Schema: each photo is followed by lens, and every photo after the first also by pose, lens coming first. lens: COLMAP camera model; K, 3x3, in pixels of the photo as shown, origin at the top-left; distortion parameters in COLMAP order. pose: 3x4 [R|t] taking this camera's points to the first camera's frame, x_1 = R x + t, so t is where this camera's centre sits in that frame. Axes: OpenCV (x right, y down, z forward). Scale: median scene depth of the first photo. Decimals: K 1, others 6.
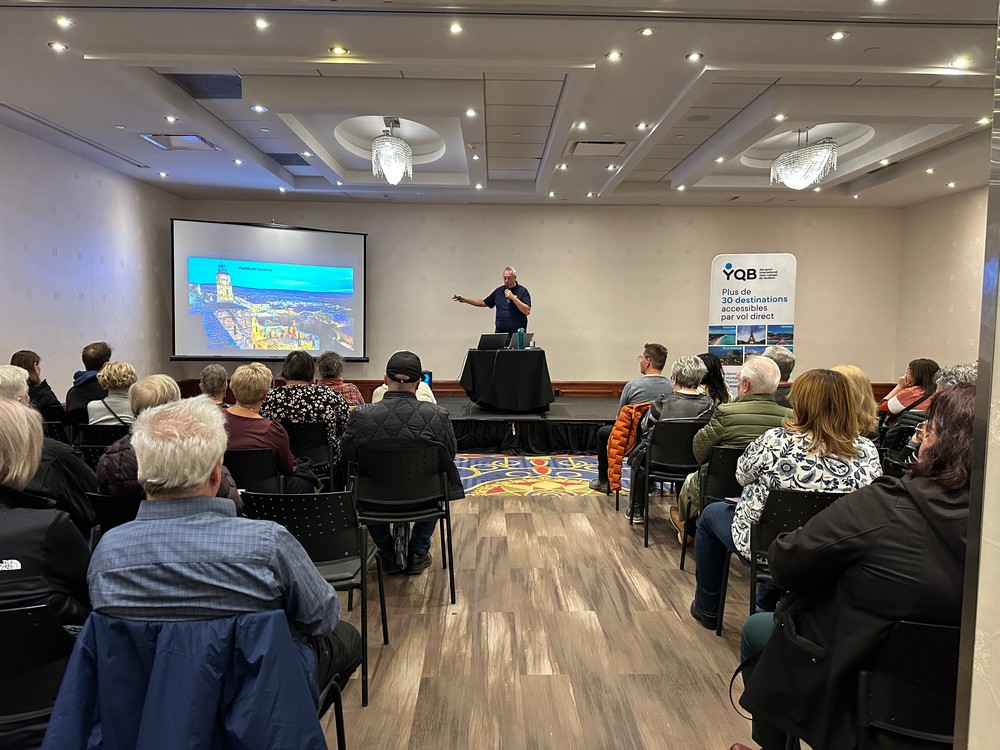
lens RADIAL K [[703.5, 0, 510.6], [0, 703.5, 384.6], [0, 0, 1]] dist [0.110942, -0.189171]
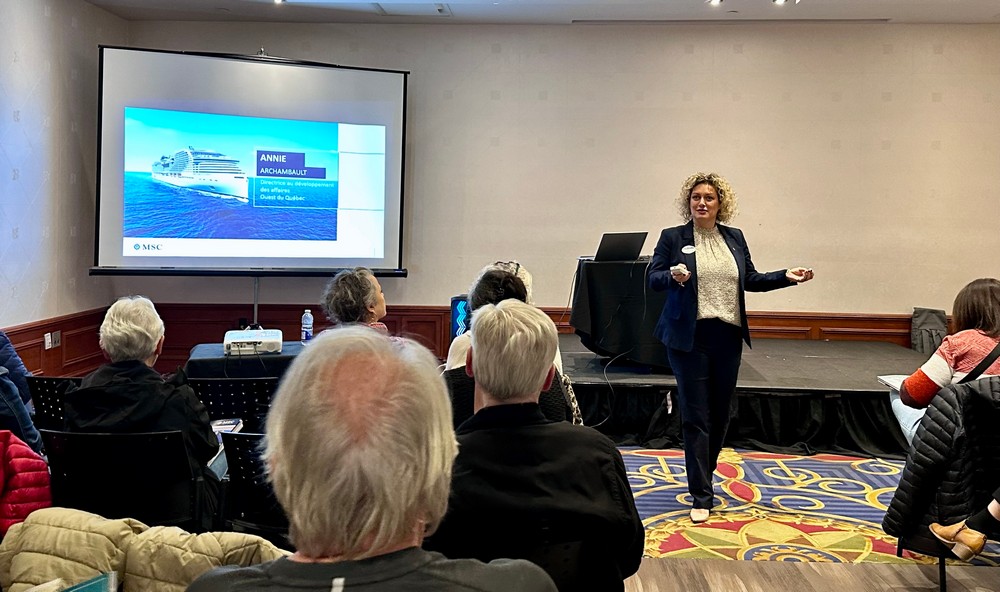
lens RADIAL K [[951.5, 0, 507.8], [0, 951.5, 222.0], [0, 0, 1]] dist [0.125179, -0.226147]
pose [[0.998160, 0.004580, -0.060468, -0.069432], [-0.009235, 0.996994, -0.076931, -0.018140], [0.059934, 0.077348, 0.995201, 0.195520]]
